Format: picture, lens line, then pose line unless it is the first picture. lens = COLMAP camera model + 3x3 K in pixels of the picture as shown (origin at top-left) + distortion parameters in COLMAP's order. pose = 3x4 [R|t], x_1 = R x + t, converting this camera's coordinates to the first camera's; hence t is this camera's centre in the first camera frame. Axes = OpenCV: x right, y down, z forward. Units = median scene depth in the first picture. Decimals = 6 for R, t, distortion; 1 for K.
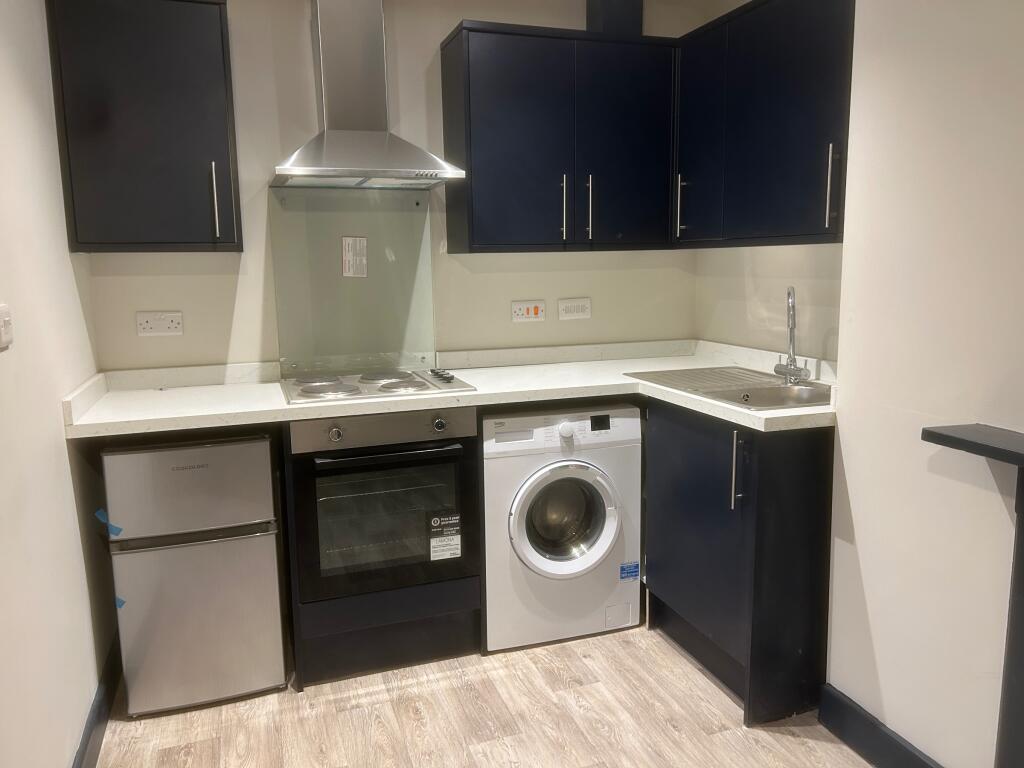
lens RADIAL K [[786.3, 0, 514.9], [0, 786.3, 381.8], [0, 0, 1]] dist [0.072597, -0.000943]
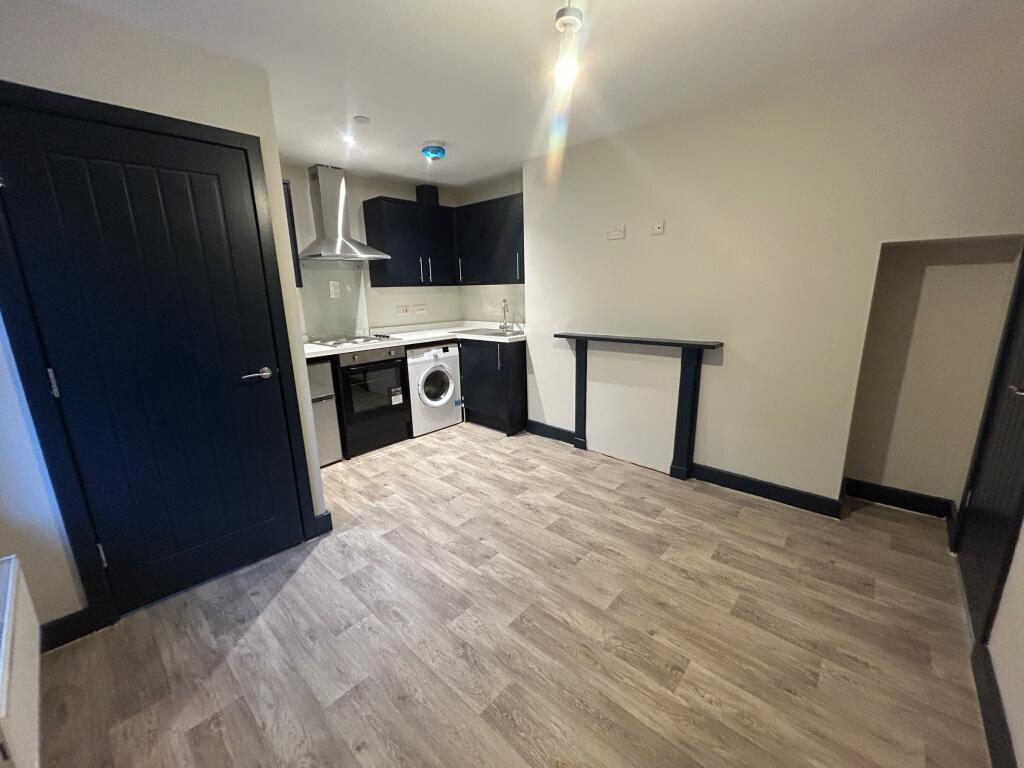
lens RADIAL K [[412.3, 0, 511.1], [0, 412.3, 381.2], [0, 0, 1]] dist [-0.001044, 0.000327]
pose [[0.878499, -0.107043, 0.465597, -0.371136], [0.079145, 0.993718, 0.079128, 0.065837], [-0.471142, -0.032664, 0.881452, -0.379893]]
